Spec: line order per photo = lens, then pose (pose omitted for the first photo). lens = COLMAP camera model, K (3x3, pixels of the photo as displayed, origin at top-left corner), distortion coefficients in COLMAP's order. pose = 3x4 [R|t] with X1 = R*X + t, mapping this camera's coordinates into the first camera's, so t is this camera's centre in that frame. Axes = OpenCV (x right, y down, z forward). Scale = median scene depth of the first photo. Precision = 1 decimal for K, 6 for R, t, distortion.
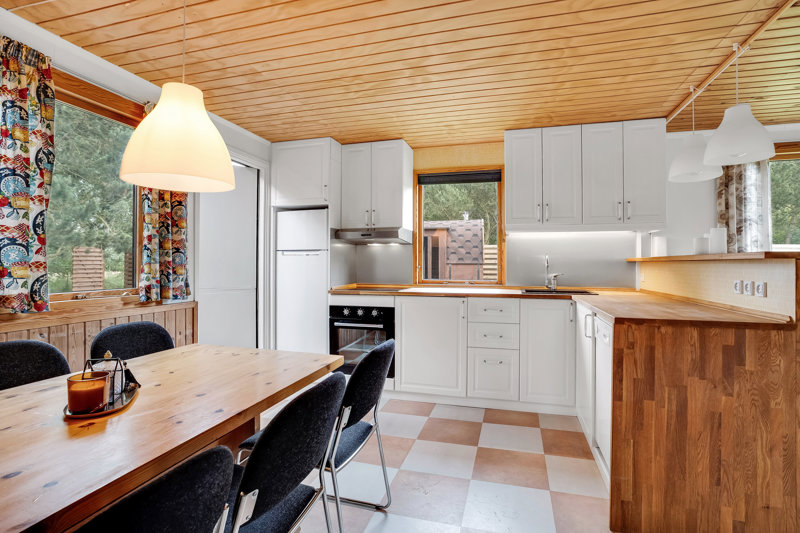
lens RADIAL K [[401.2, 0, 406.1], [0, 401.2, 261.3], [0, 0, 1]] dist [-0.027859, 0.004803]
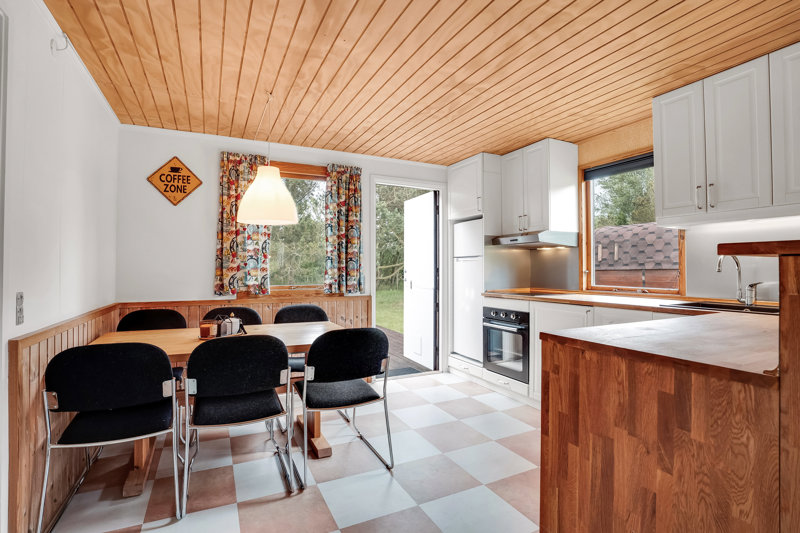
lens RADIAL K [[401.2, 0, 412.4], [0, 401.2, 264.2], [0, 0, 1]] dist [-0.027859, 0.004803]
pose [[0.674323, -0.010505, -0.738361, 0.756073], [0.006032, 0.999944, -0.008717, 0.004358], [0.738411, 0.001425, 0.674349, 0.191865]]
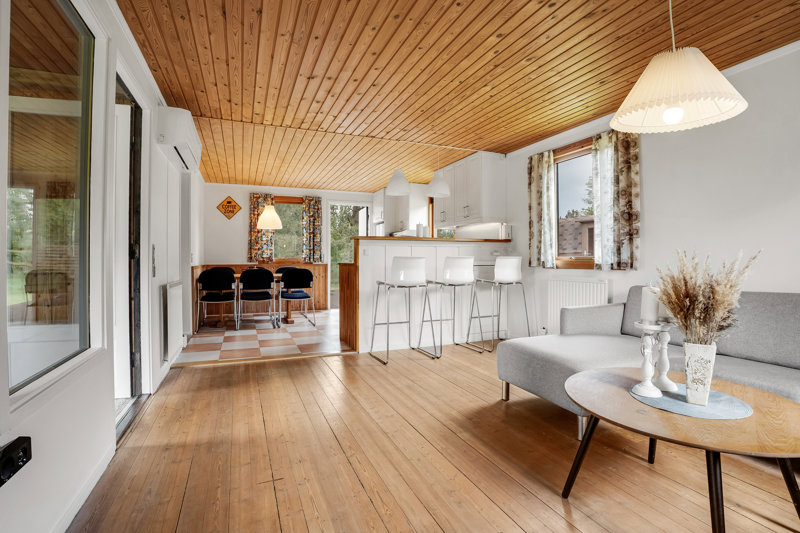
lens RADIAL K [[412.5, 0, 404.4], [0, 412.5, 262.2], [0, 0, 1]] dist [0.007947, 0.000595]
pose [[0.605373, 0.001108, -0.795941, 2.434810], [0.006677, 0.999957, 0.006471, 0.090681], [0.795914, -0.009232, 0.605340, -0.318981]]
